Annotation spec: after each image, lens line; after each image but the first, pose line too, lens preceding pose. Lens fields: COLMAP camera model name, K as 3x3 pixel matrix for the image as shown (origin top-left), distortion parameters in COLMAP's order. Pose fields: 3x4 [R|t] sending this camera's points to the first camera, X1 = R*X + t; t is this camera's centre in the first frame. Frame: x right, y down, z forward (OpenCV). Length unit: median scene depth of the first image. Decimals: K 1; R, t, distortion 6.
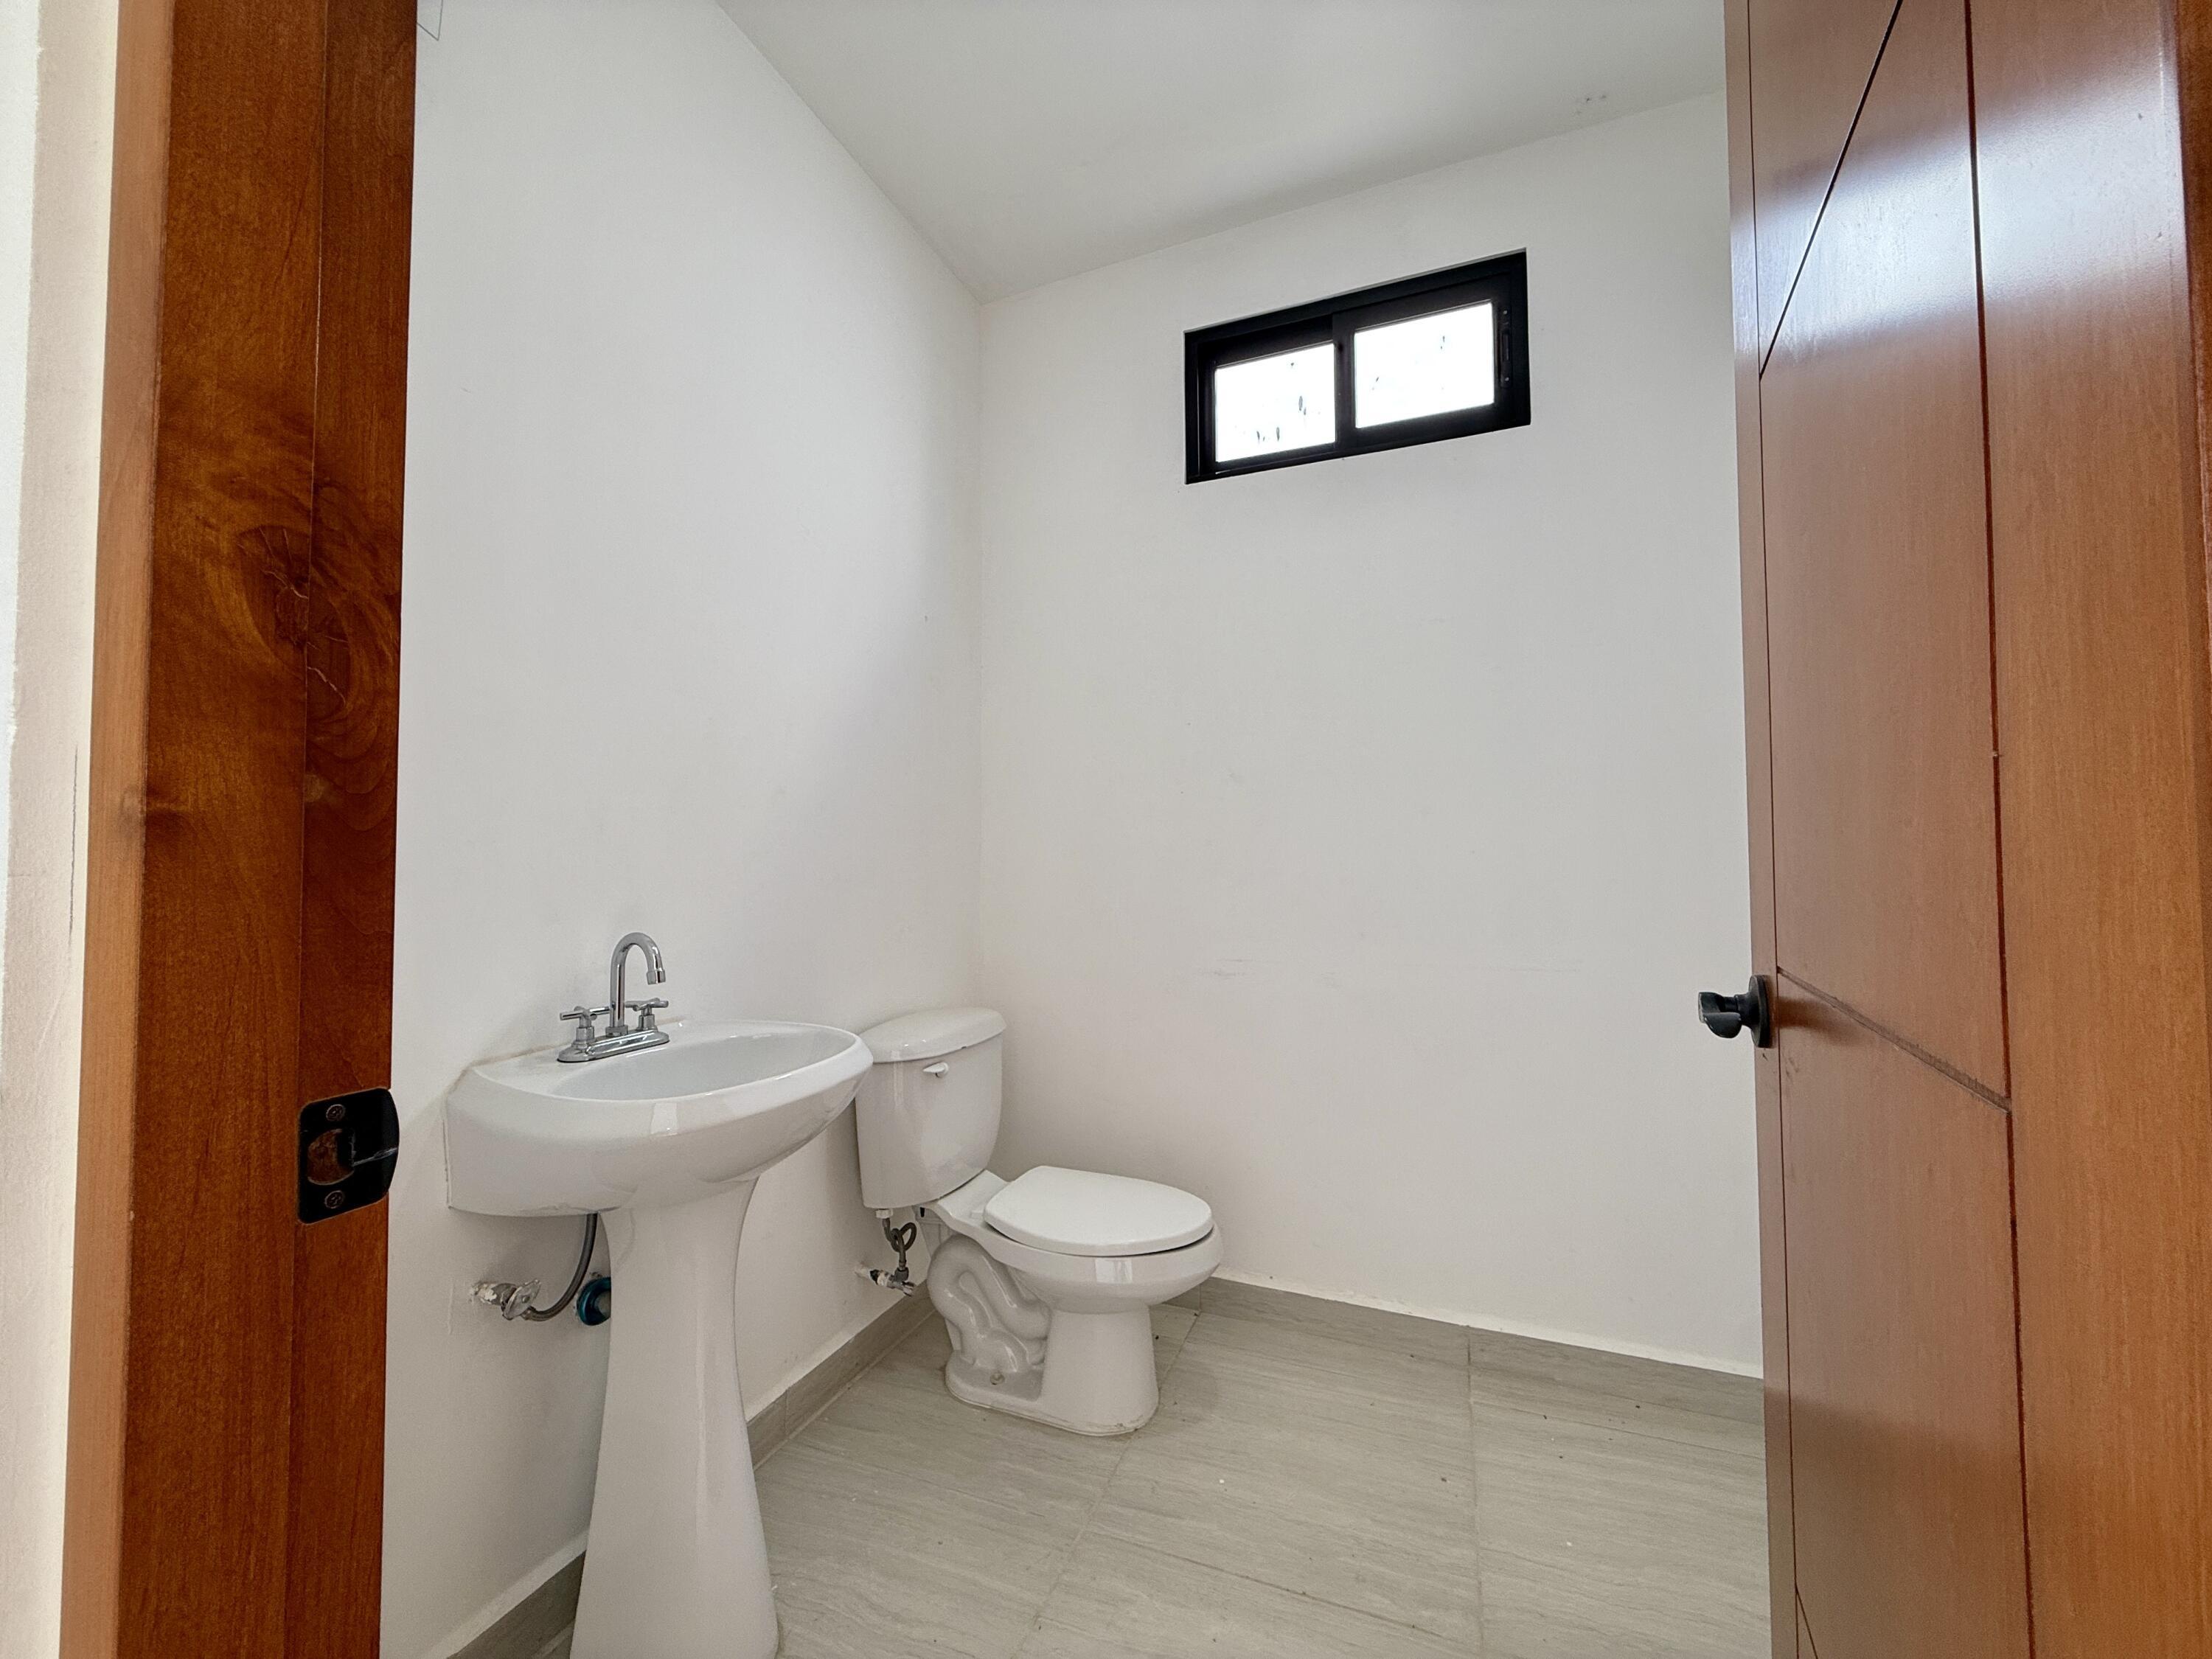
lens RADIAL K [[879.3, 0, 1101.8], [0, 879.3, 827.0], [0, 0, 1]] dist [-0.001677, 0.000422]
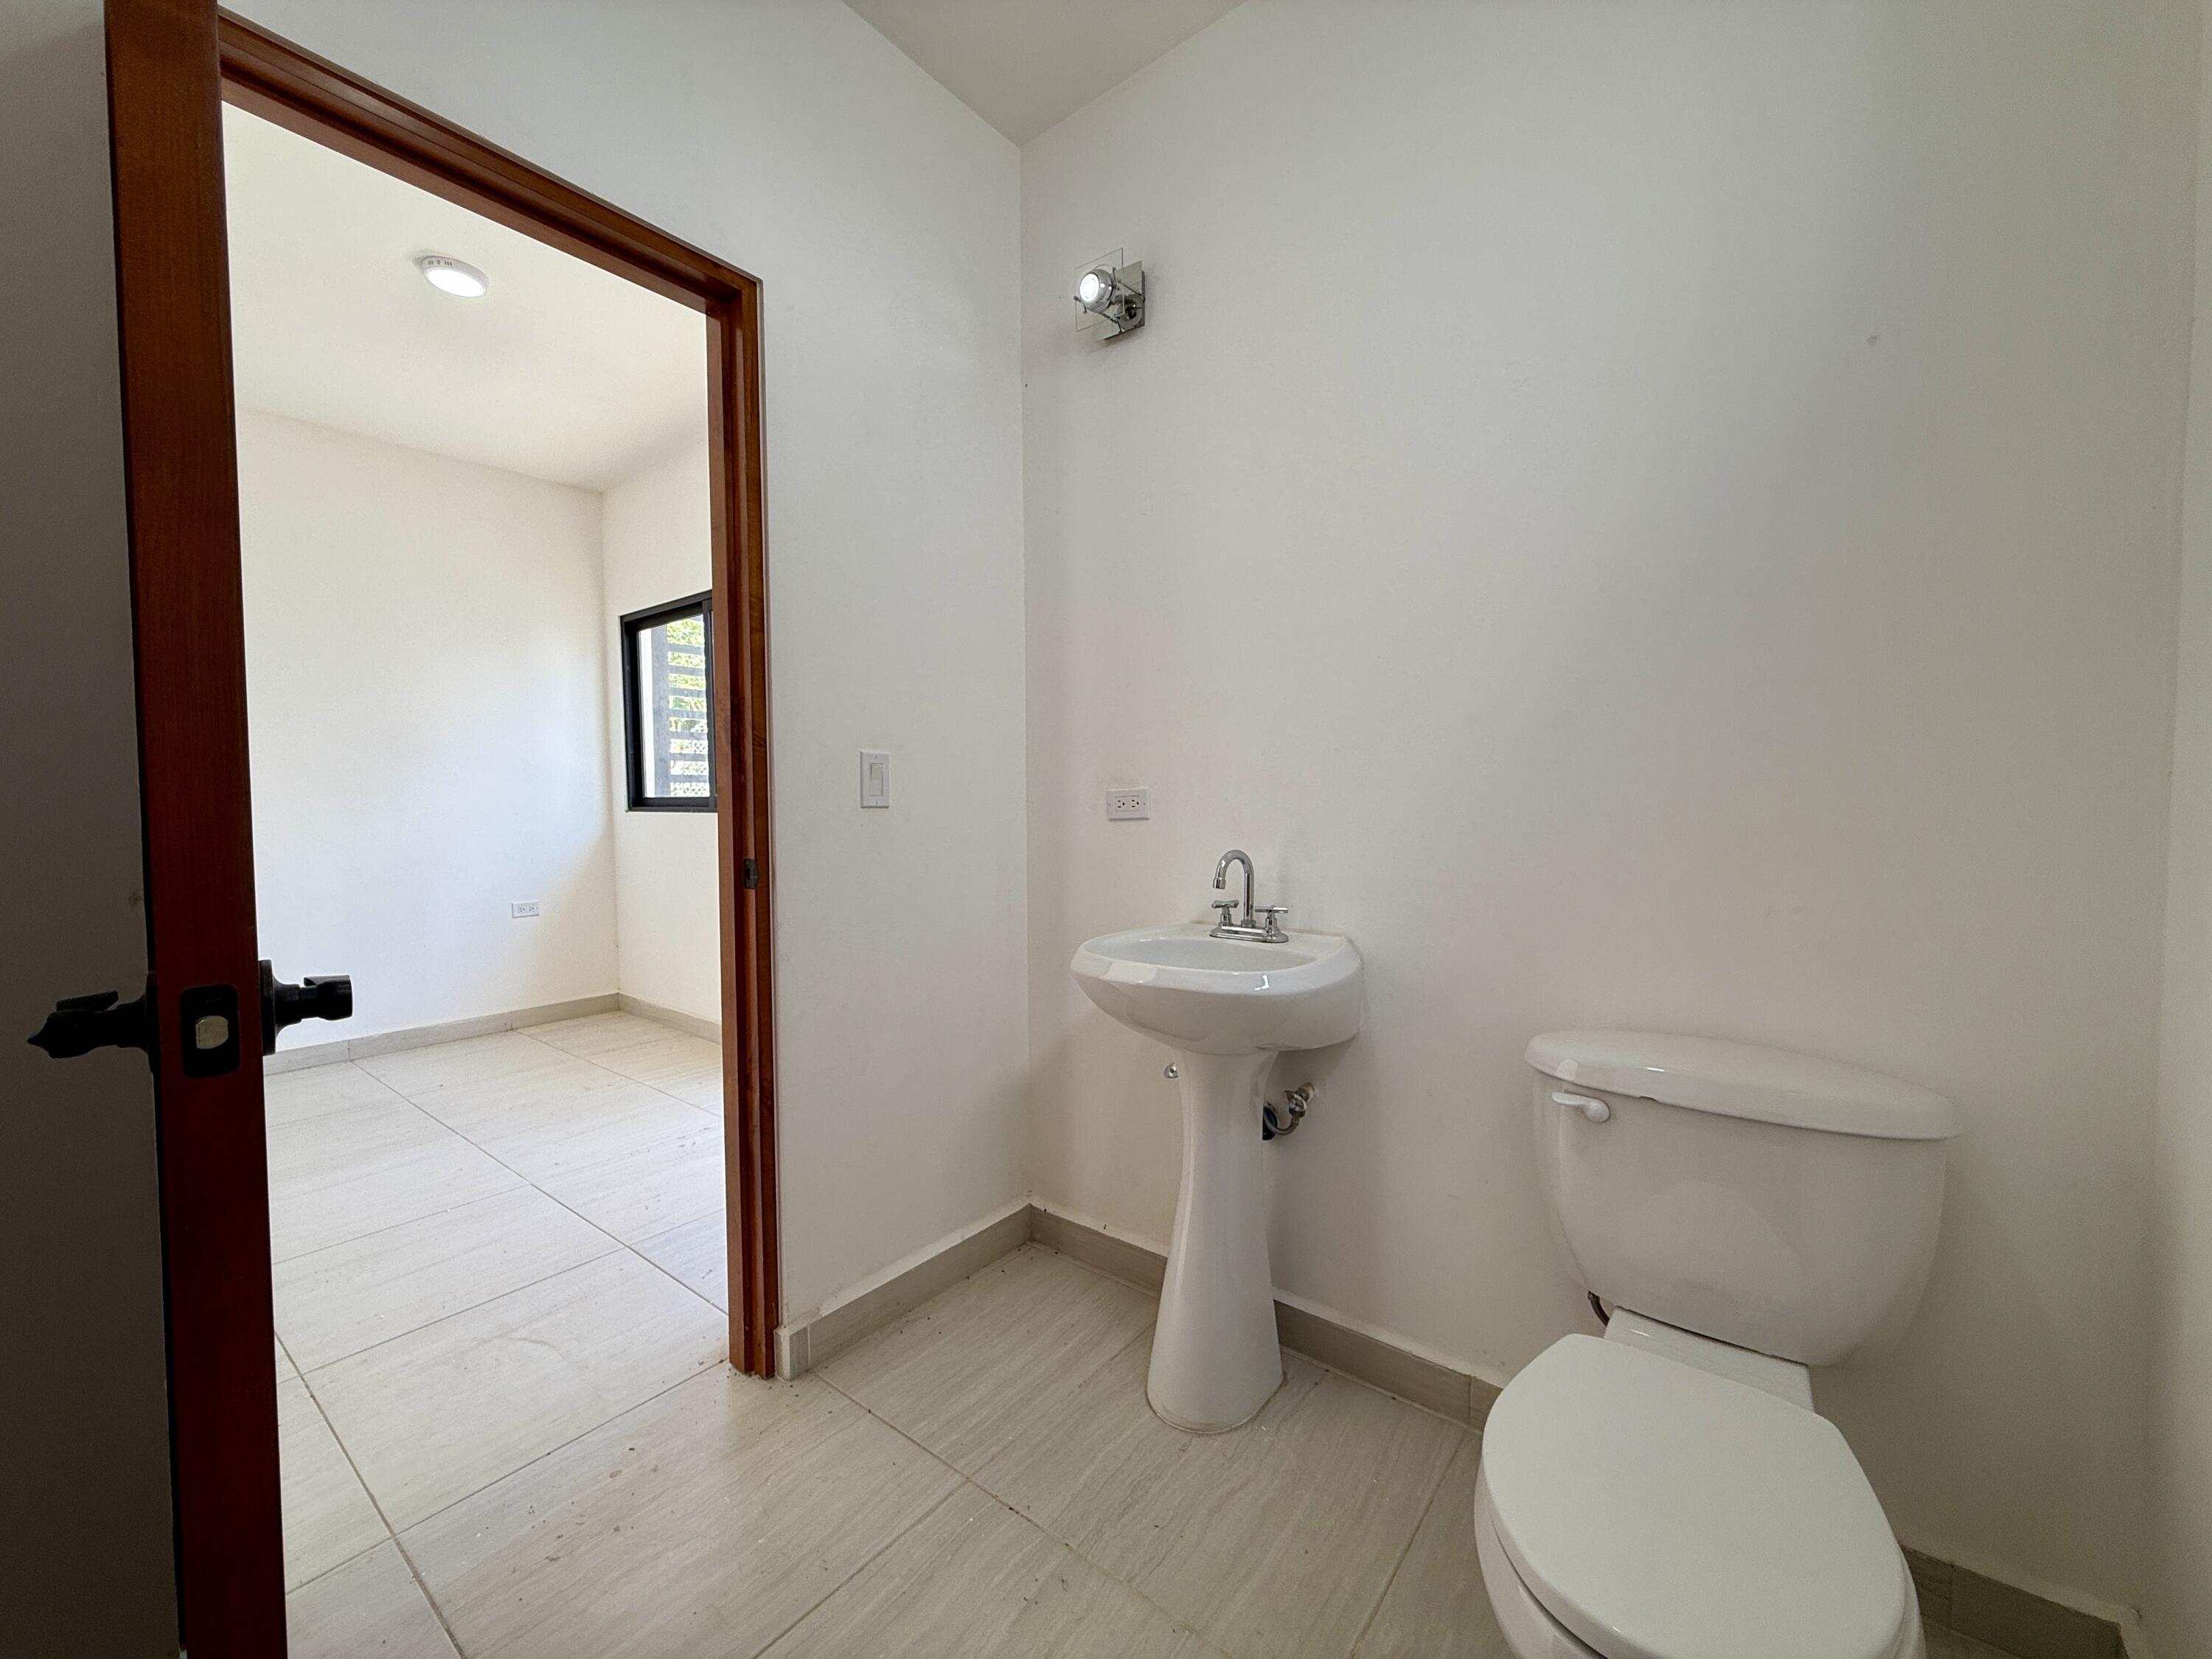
lens RADIAL K [[879.3, 0, 1101.8], [0, 879.3, 827.0], [0, 0, 1]] dist [-0.001677, 0.000422]
pose [[-0.282049, 0.042679, -0.958450, 0.764558], [0.042459, 0.998587, 0.031972, 0.035596], [0.958460, -0.031677, -0.283462, 1.161761]]
